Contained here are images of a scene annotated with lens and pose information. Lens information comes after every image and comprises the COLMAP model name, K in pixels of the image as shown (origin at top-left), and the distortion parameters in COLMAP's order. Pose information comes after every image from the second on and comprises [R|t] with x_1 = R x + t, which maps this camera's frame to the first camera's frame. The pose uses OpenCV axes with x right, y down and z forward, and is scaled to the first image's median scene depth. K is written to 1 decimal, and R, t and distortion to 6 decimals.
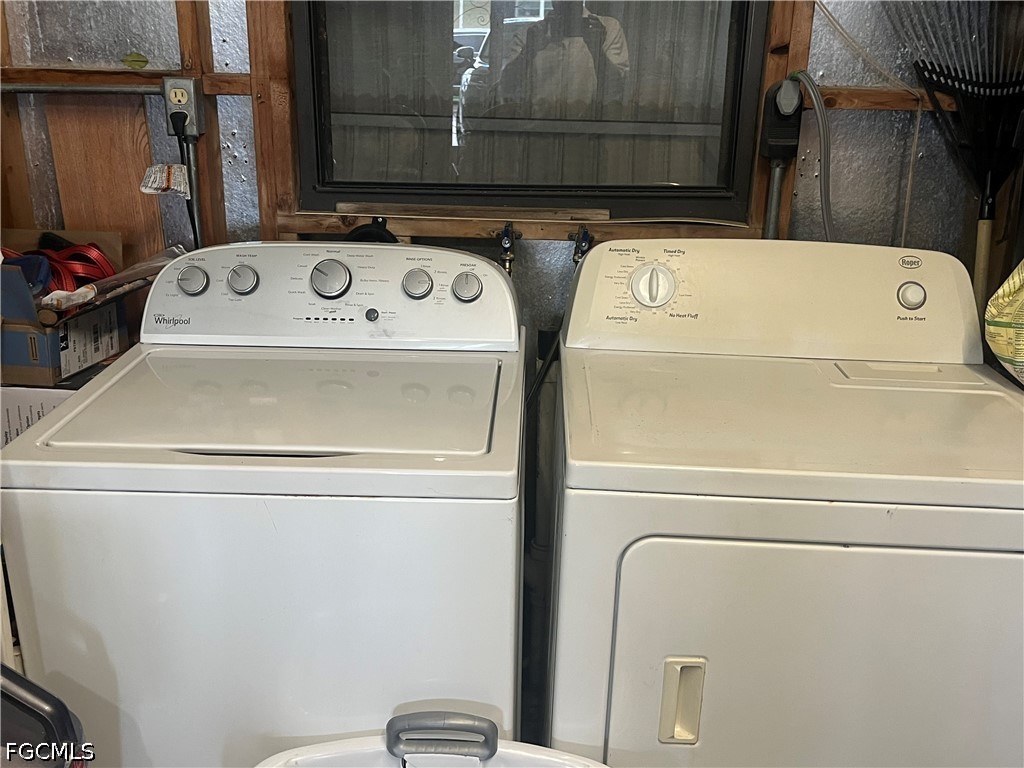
lens RADIAL K [[1025.3, 0, 512.6], [0, 1025.3, 381.3], [0, 0, 1]] dist [0.036222, 0.000000]
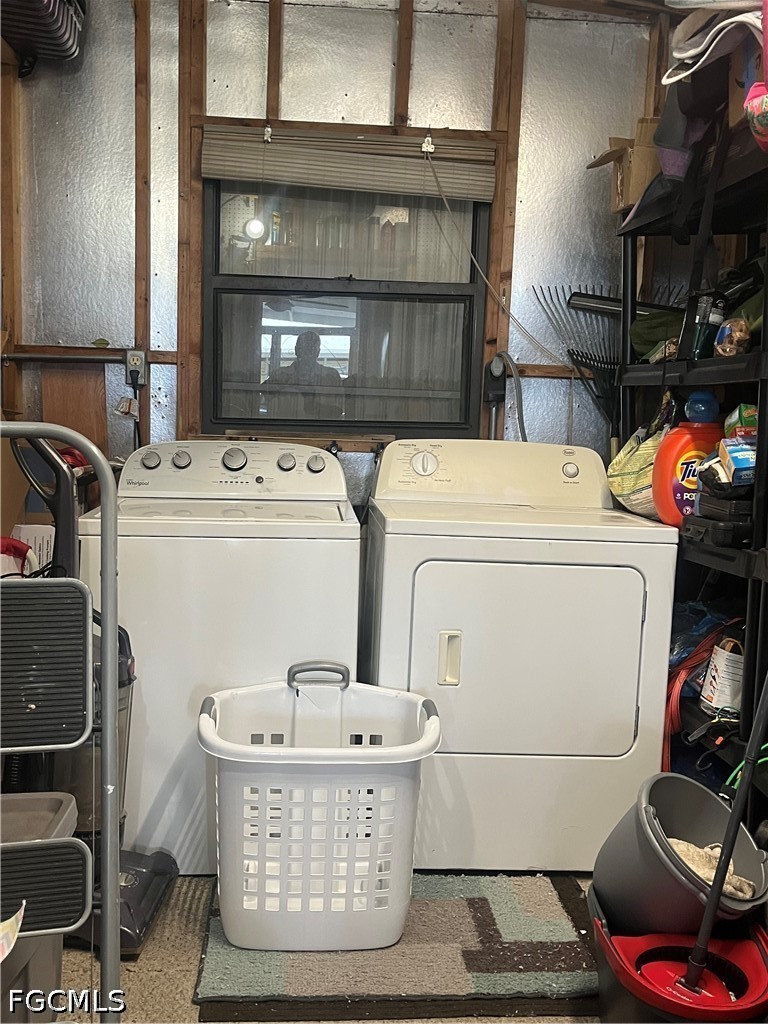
lens RADIAL K [[1025.3, 0, 382.9], [0, 1025.3, 513.5], [0, 0, 1]] dist [0.036222, 0.000000]
pose [[0.993928, 0.000515, 0.110027, -0.110638], [0.023572, 0.975775, -0.217504, 0.329022], [-0.107474, 0.218777, 0.969838, -0.583905]]
